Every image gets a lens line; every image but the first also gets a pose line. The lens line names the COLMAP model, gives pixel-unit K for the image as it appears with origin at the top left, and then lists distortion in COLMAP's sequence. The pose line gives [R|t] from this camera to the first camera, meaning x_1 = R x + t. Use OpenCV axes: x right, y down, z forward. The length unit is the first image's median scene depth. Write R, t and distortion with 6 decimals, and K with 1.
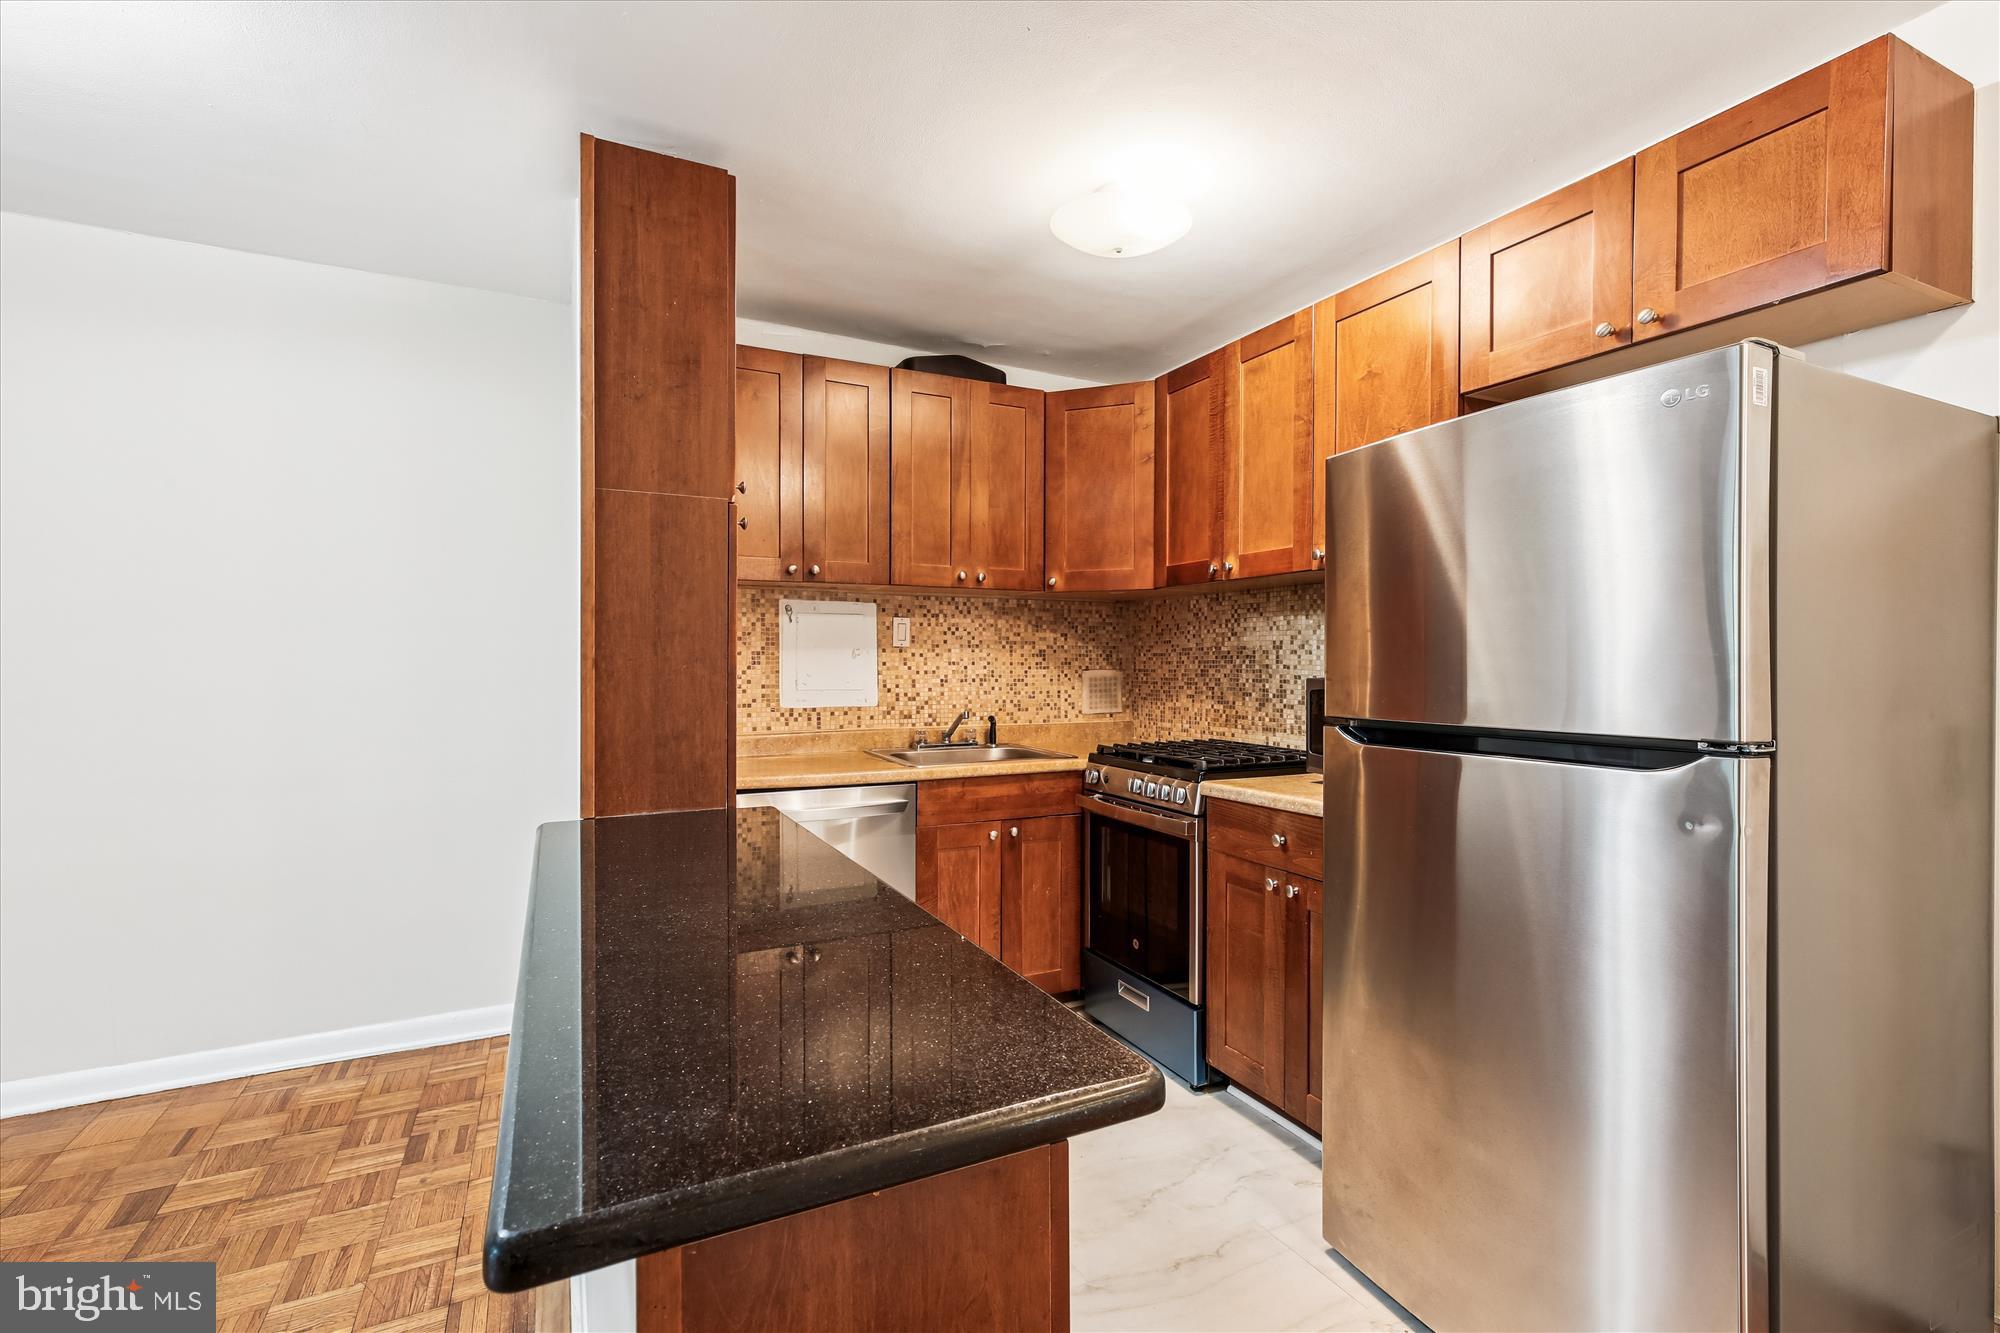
lens RADIAL K [[885.1, 0, 1004.3], [0, 885.1, 660.4], [0, 0, 1]] dist [0.001213, 0.000260]
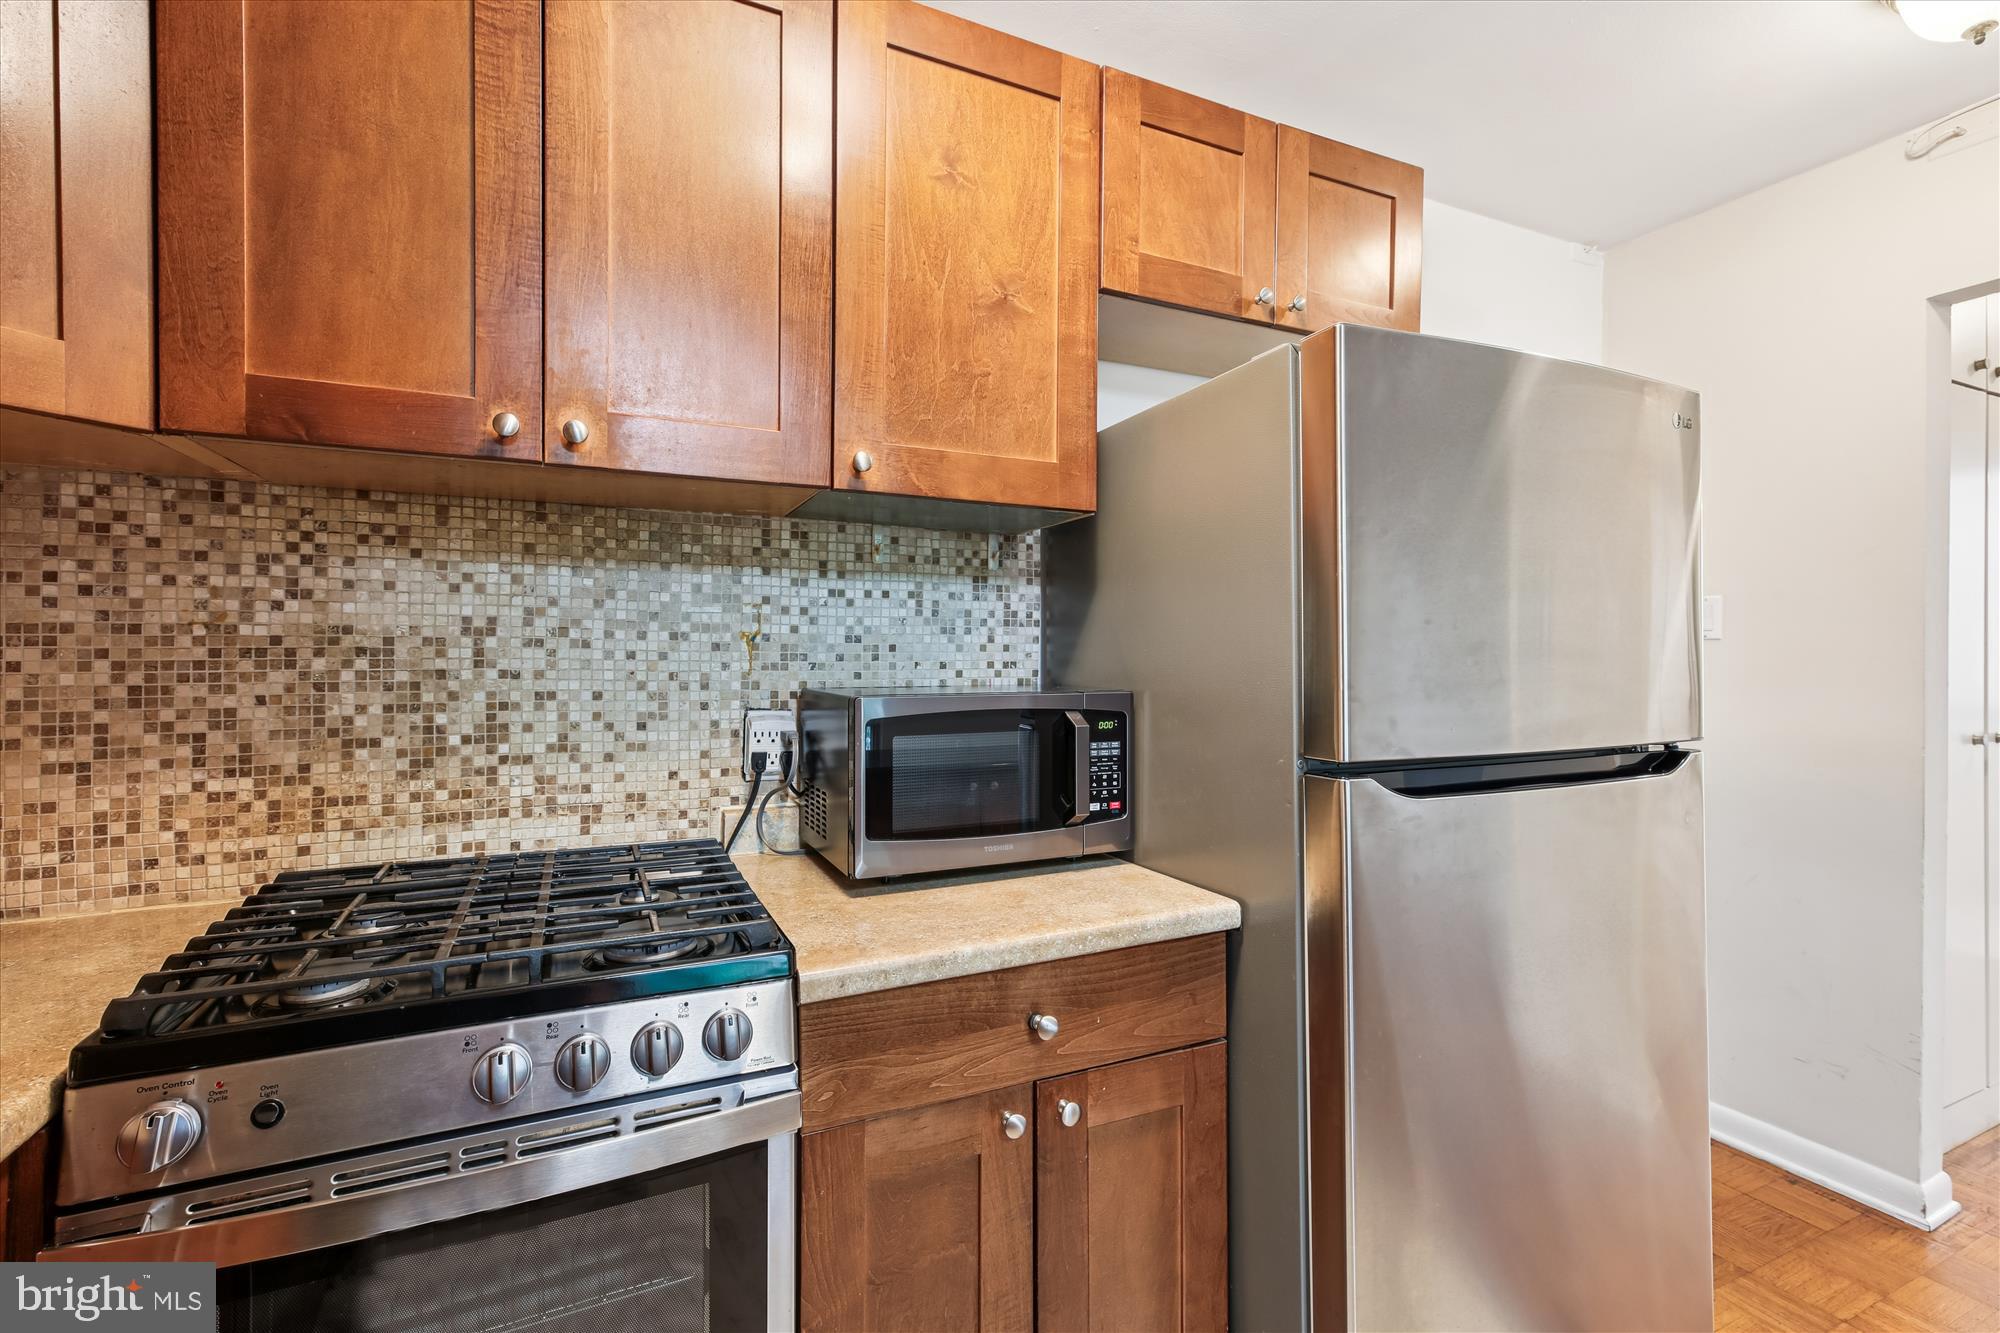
lens RADIAL K [[890.7, 0, 1001.8], [0, 890.7, 656.6], [0, 0, 1]] dist [0.002133, 0.000089]
pose [[0.020258, -0.004581, 0.999784, -0.139067], [-0.002018, 0.999987, 0.004623, -0.004630], [-0.999793, -0.002111, 0.020249, 0.721697]]
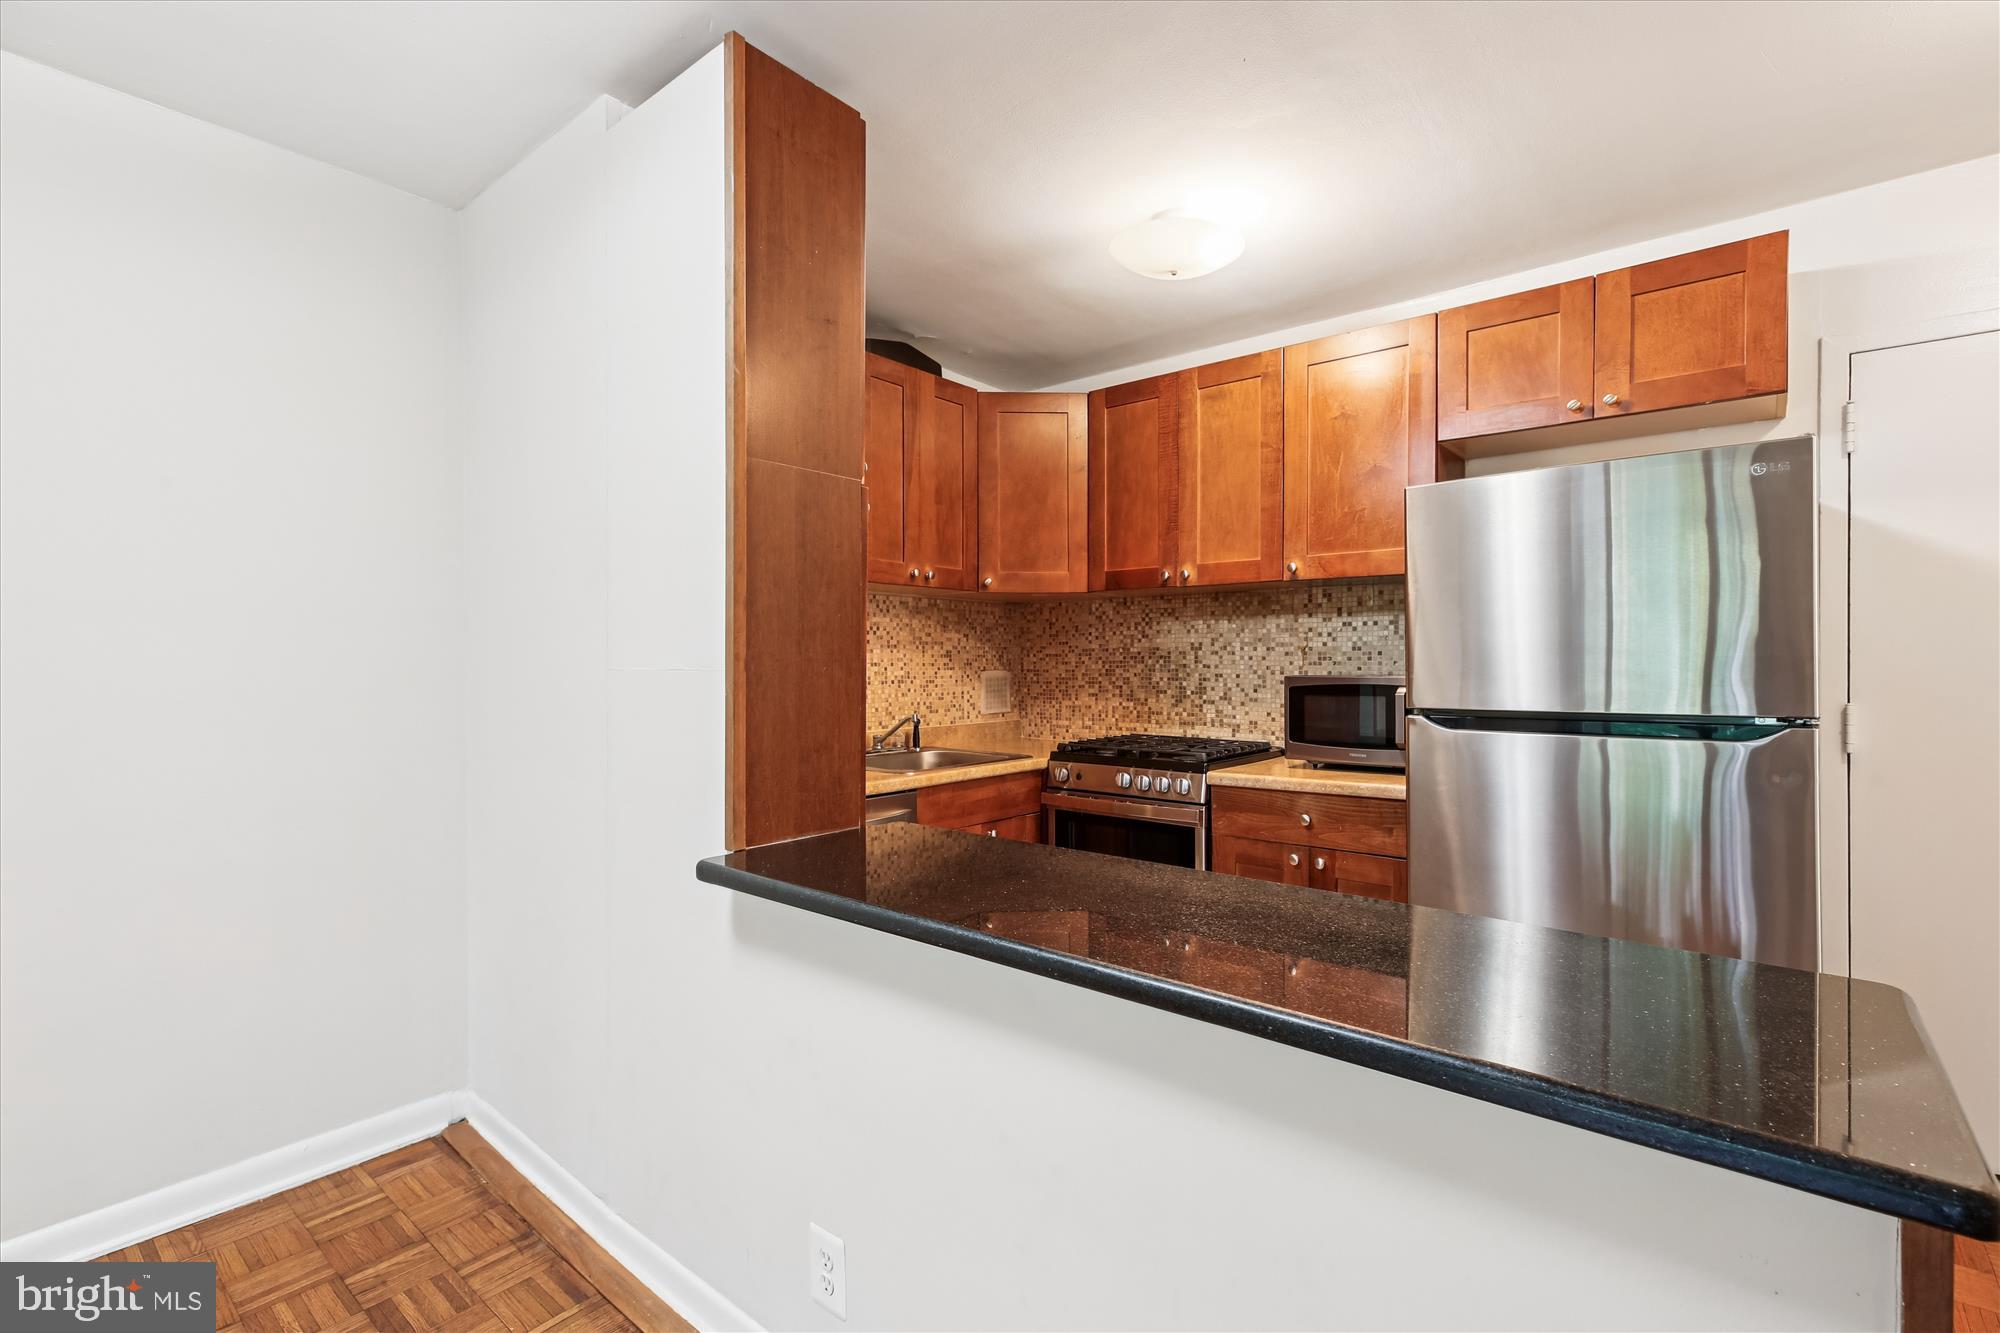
lens RADIAL K [[890.7, 0, 1001.8], [0, 890.7, 656.6], [0, 0, 1]] dist [0.002133, 0.000089]
pose [[0.916859, -0.000603, 0.399210, -0.355229], [0.002852, 0.999983, -0.005040, 0.000125], [-0.399201, 0.005760, 0.916846, 0.078875]]
